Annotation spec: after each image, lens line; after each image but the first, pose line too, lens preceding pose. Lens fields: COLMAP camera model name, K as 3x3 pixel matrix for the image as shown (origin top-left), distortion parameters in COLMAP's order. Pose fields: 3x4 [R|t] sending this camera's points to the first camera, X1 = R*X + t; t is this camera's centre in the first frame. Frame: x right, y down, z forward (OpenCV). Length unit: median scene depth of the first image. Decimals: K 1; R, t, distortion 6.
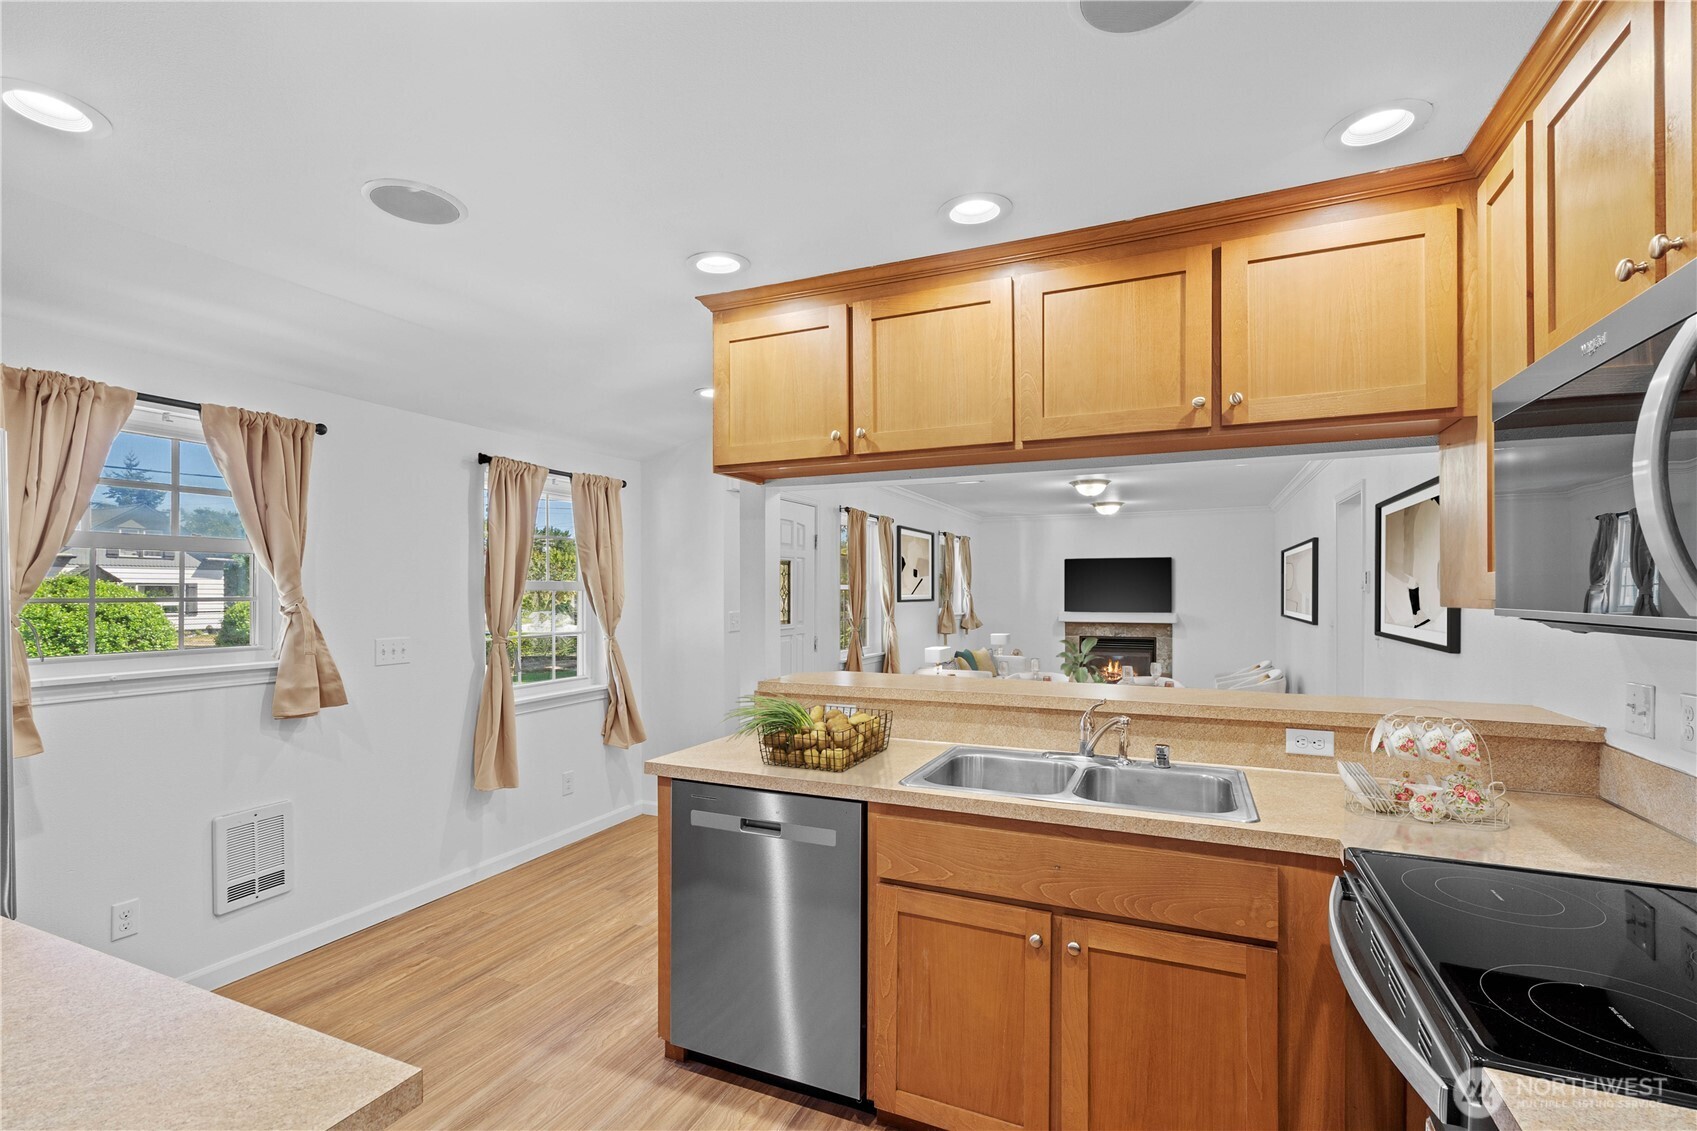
lens RADIAL K [[779.5, 0, 843.9], [0, 779.5, 577.9], [0, 0, 1]] dist [-0.001132, 0.000063]
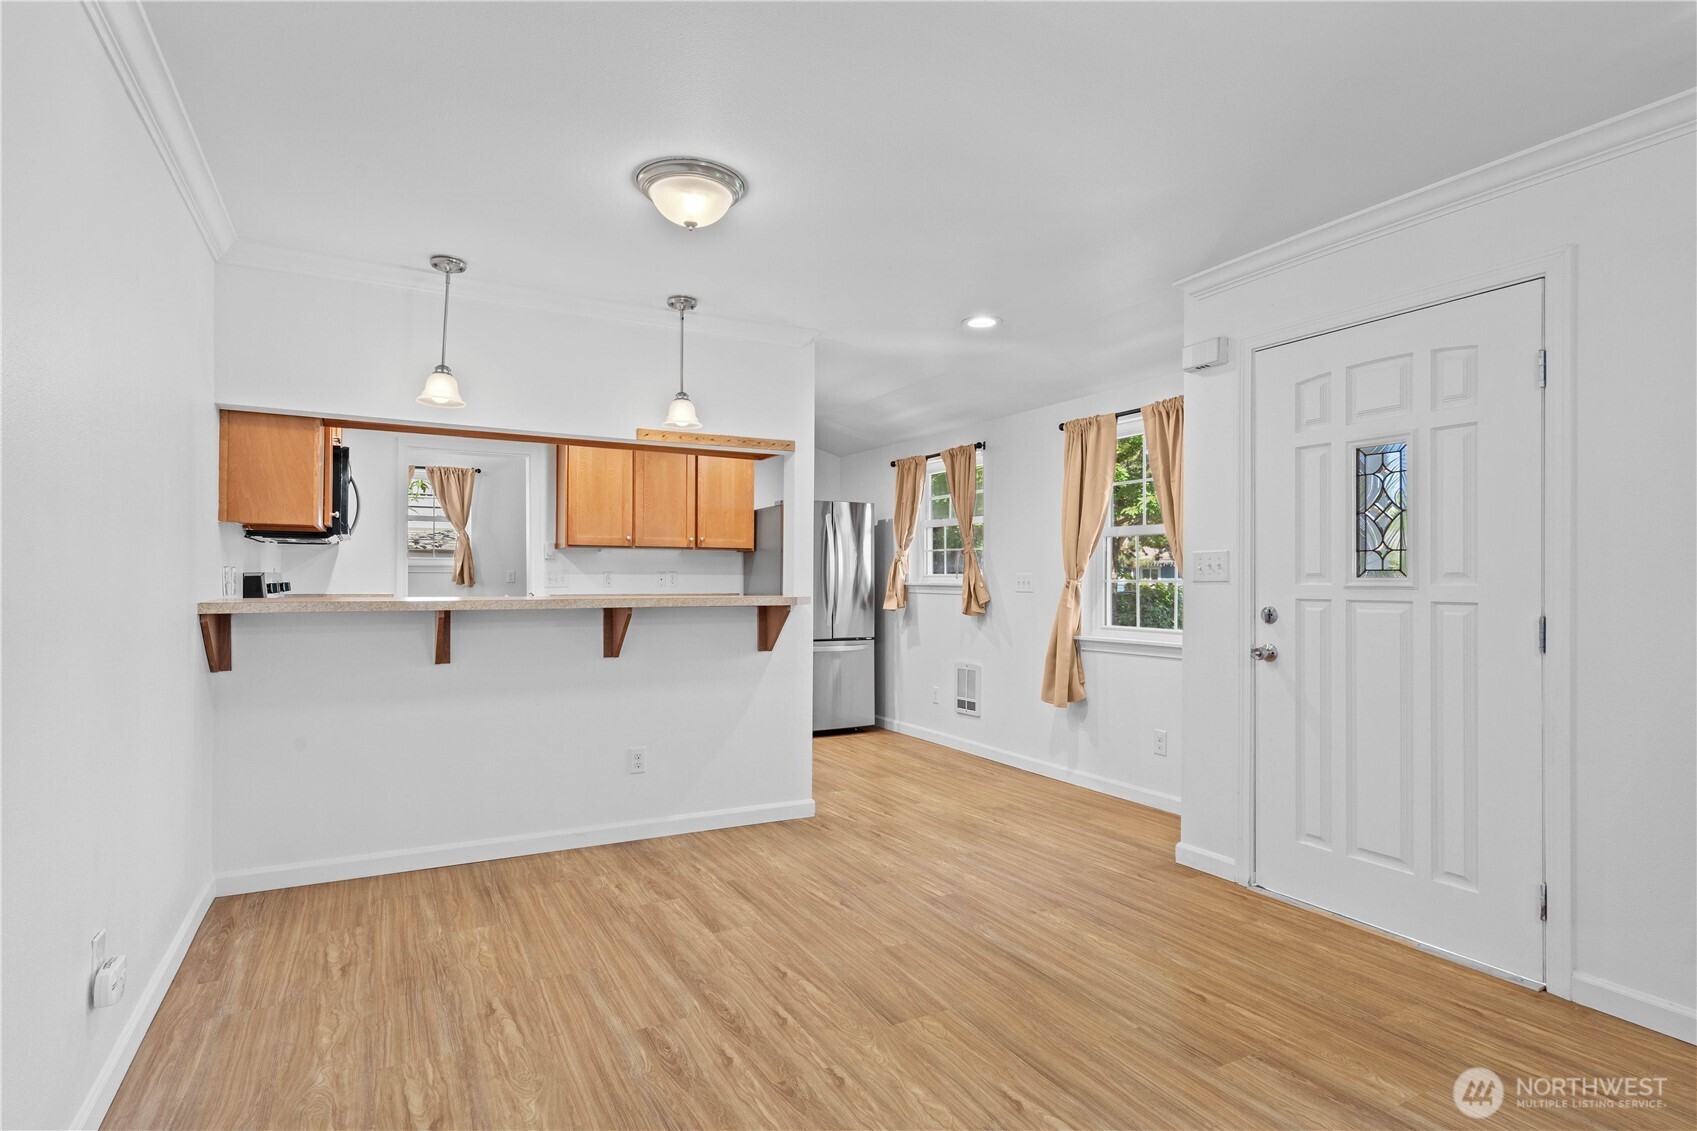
lens RADIAL K [[881.6, 0, 848.5], [0, 881.6, 565.5], [0, 0, 1]] dist [-0.002098, -0.000120]
pose [[-0.610185, -0.016345, -0.792091, 0.856517], [0.009146, 0.999575, -0.027672, 0.100610], [0.792206, -0.024129, -0.609776, 1.665725]]
